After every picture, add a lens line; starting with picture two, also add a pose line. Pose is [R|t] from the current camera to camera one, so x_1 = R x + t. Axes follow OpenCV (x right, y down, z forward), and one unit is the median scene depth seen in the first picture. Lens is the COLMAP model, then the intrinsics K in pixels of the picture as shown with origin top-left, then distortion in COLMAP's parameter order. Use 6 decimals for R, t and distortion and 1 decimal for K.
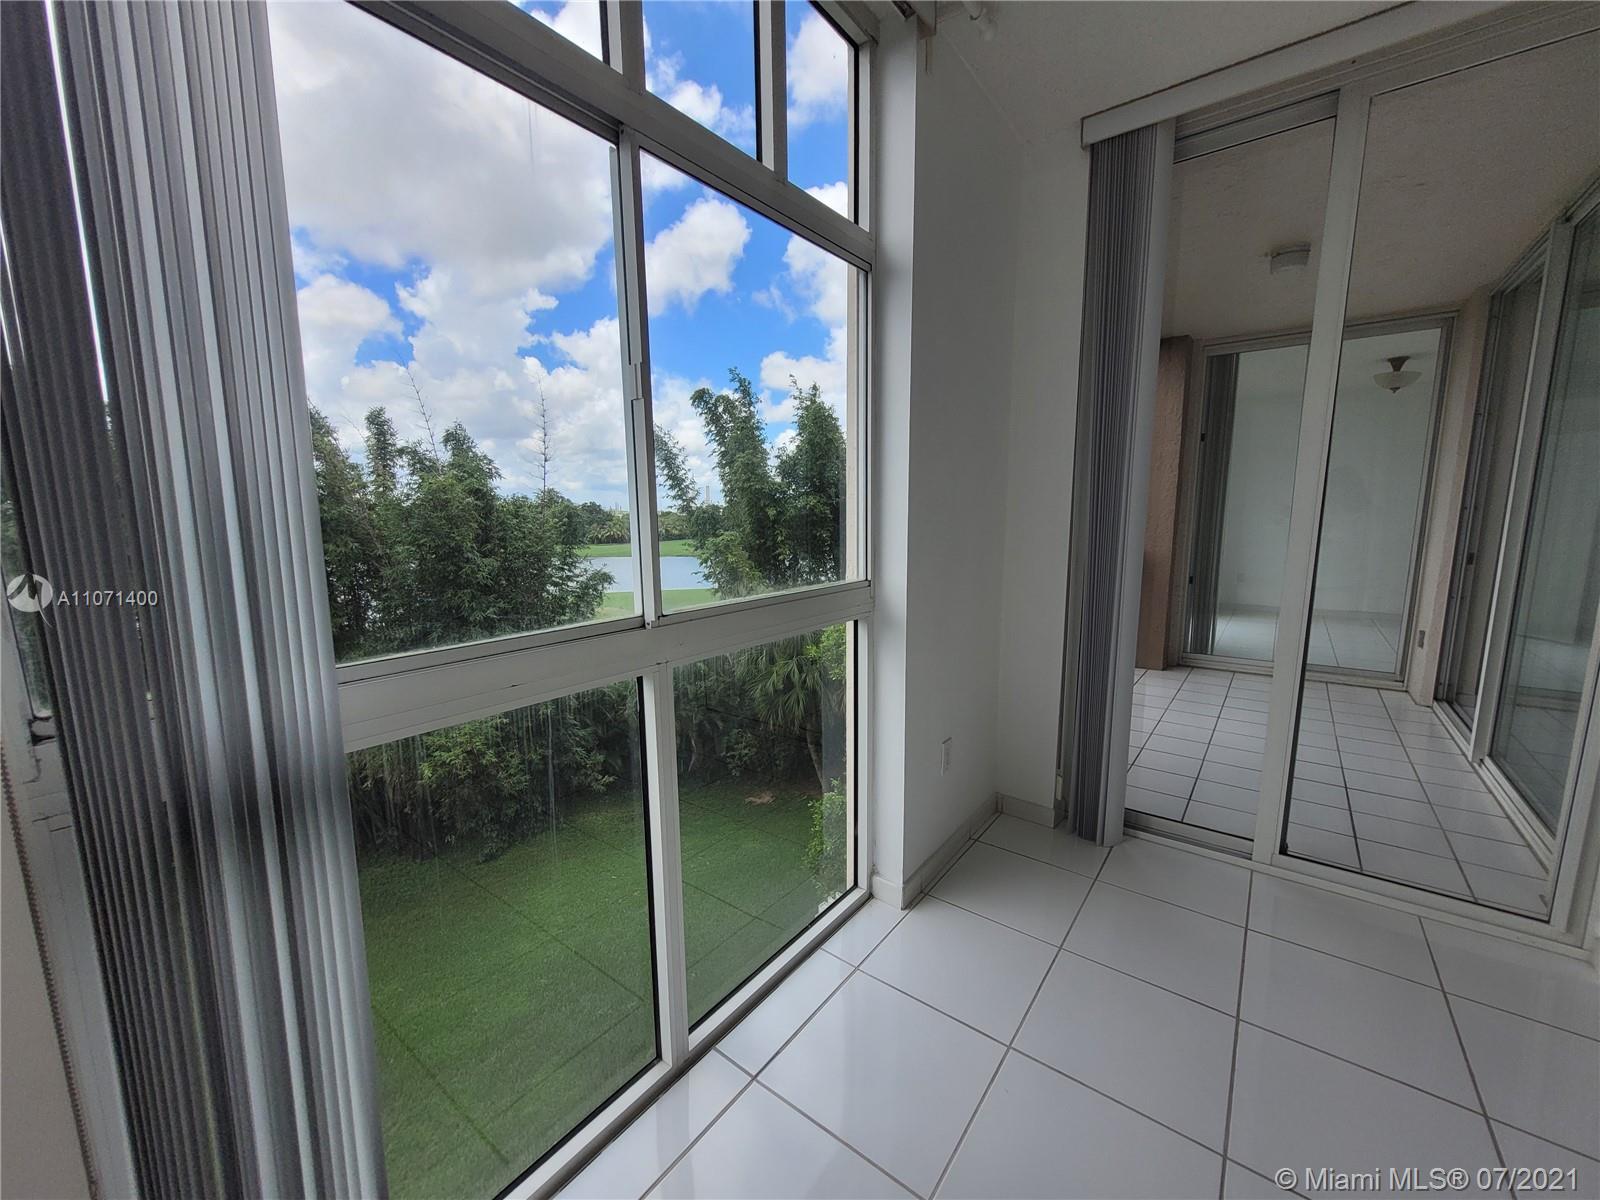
lens RADIAL K [[627.4, 0, 807.8], [0, 627.4, 598.1], [0, 0, 1]] dist [0.003398, 0.000602]
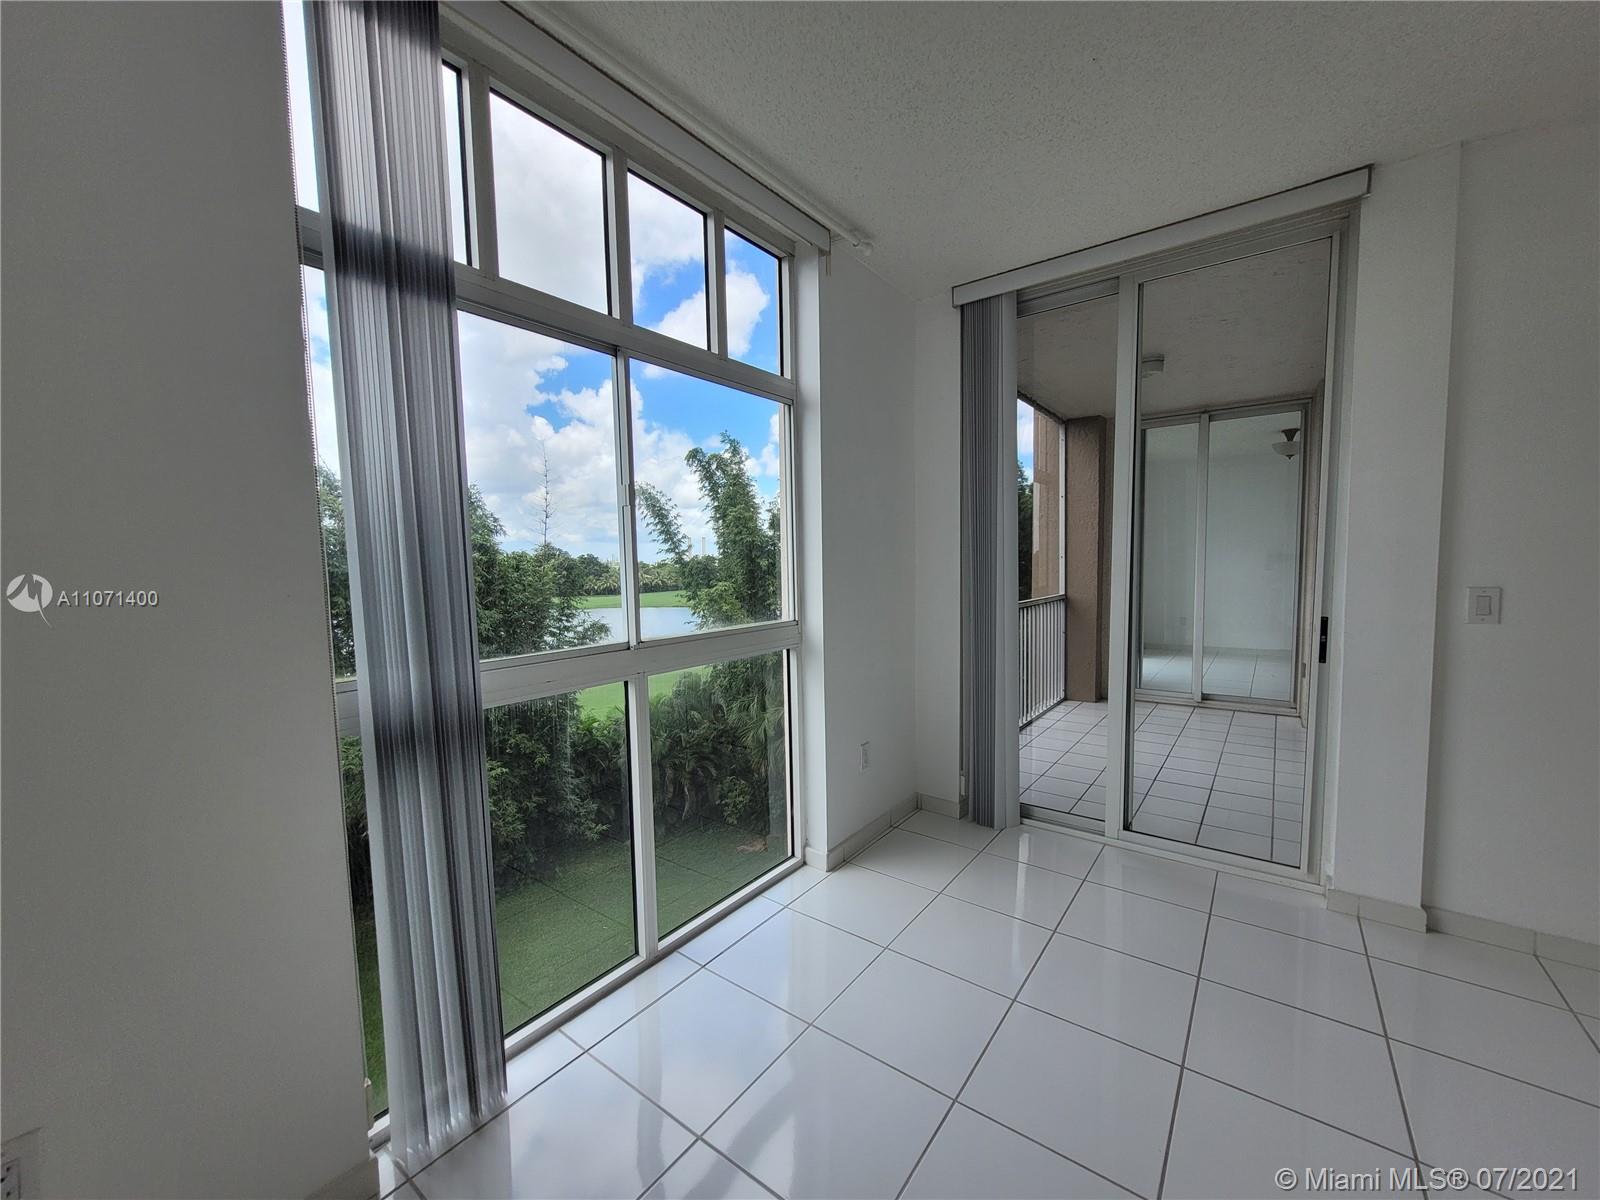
lens RADIAL K [[627.4, 0, 808.6], [0, 627.4, 600.0], [0, 0, 1]] dist [0.003398, 0.000602]
pose [[0.999928, -0.009662, 0.007060, 0.015089], [0.010166, 0.997116, -0.075213, 0.003988], [-0.006313, 0.075279, 0.997143, -0.048784]]
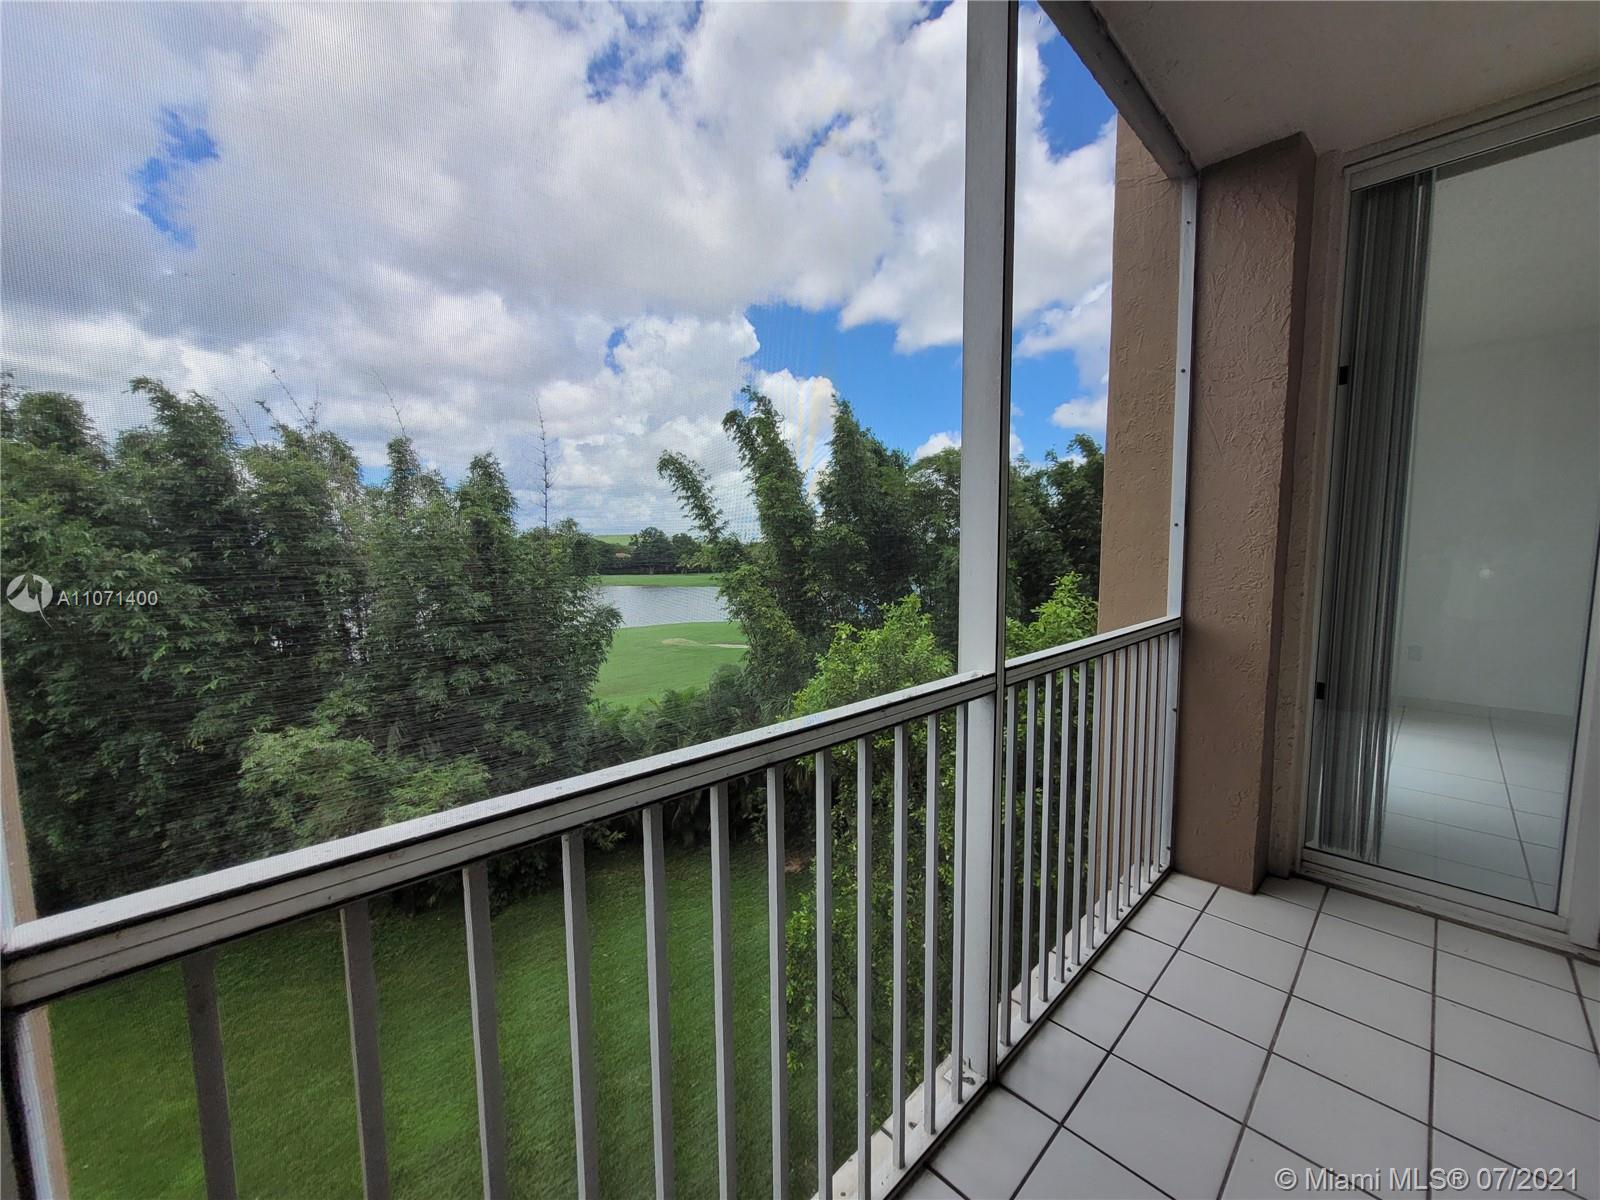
lens RADIAL K [[627.4, 0, 804.4], [0, 627.4, 596.5], [0, 0, 1]] dist [0.003398, 0.000602]
pose [[0.988645, 0.015549, -0.149466, 0.109996], [-0.023298, 0.998466, -0.050235, -0.023525], [0.148456, 0.053147, 0.987490, 0.175597]]
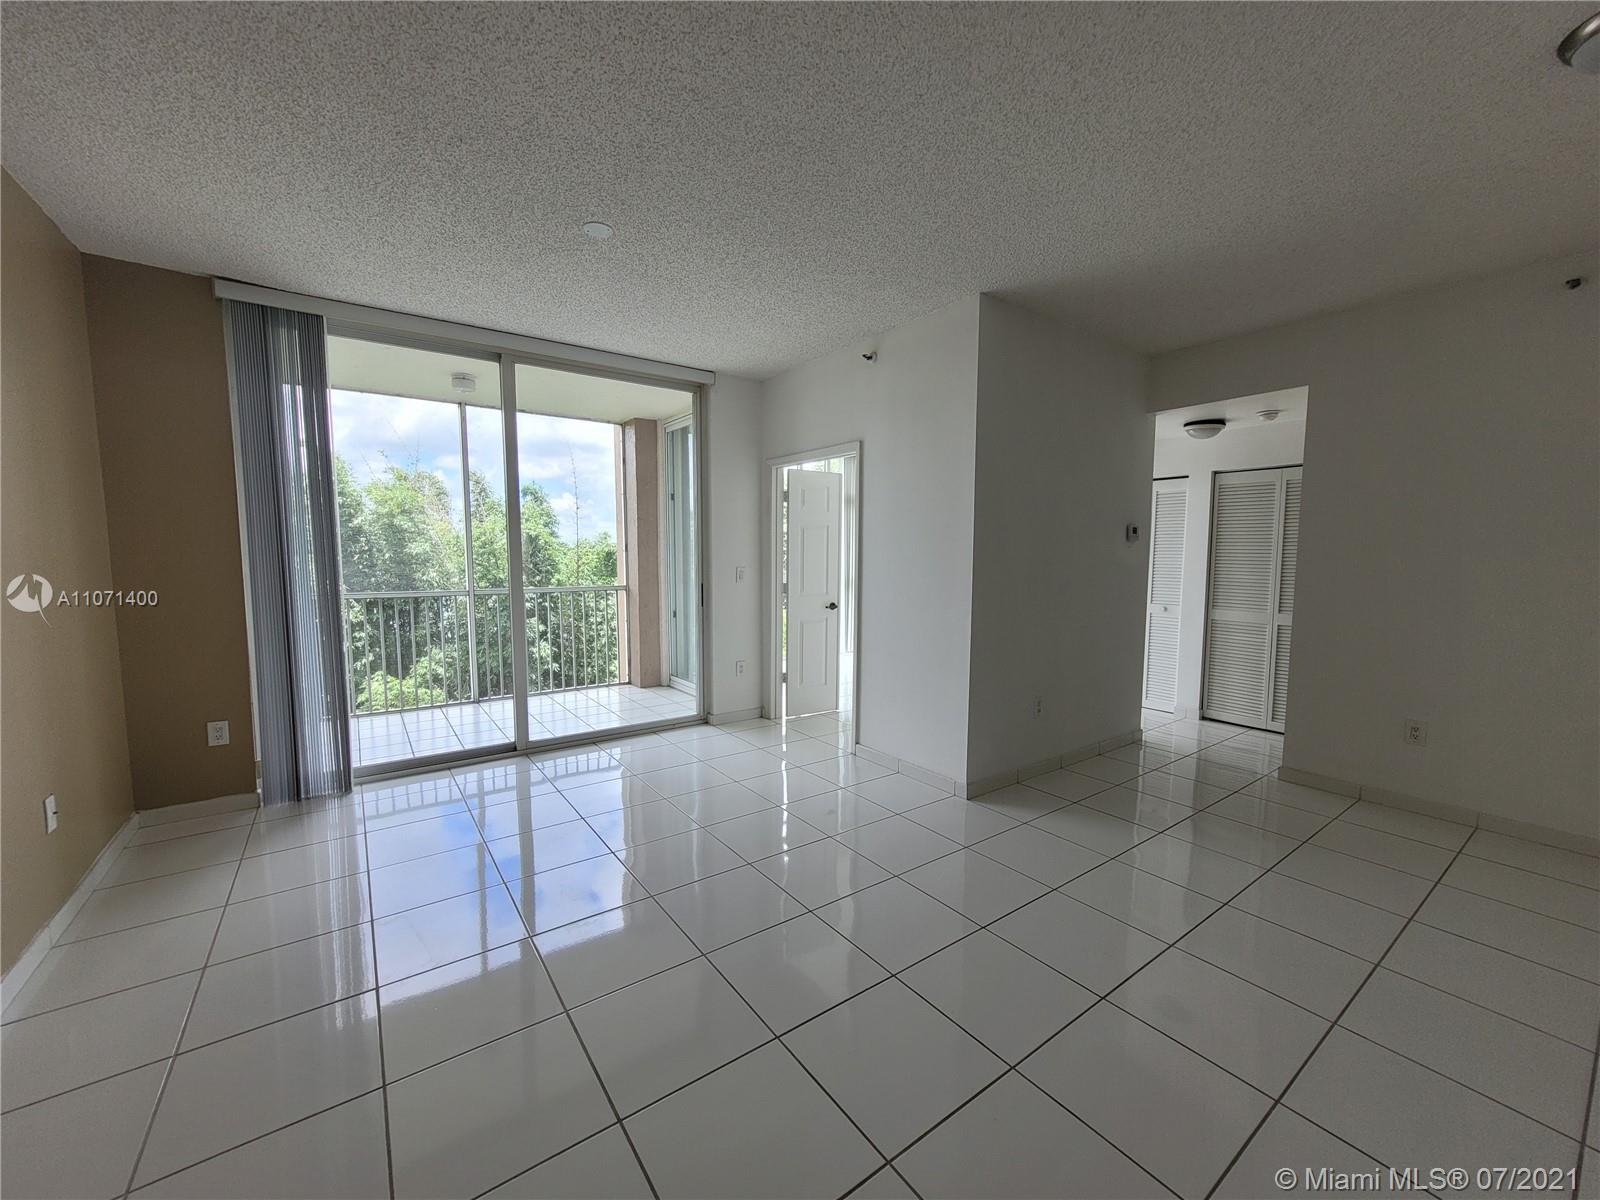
lens RADIAL K [[627.4, 0, 807.9], [0, 627.4, 598.8], [0, 0, 1]] dist [0.003398, 0.000602]
pose [[0.955902, 0.037359, -0.291299, 0.427610], [-0.055878, 0.996893, -0.055513, -0.002156], [0.288320, 0.069342, 0.955020, -0.023971]]
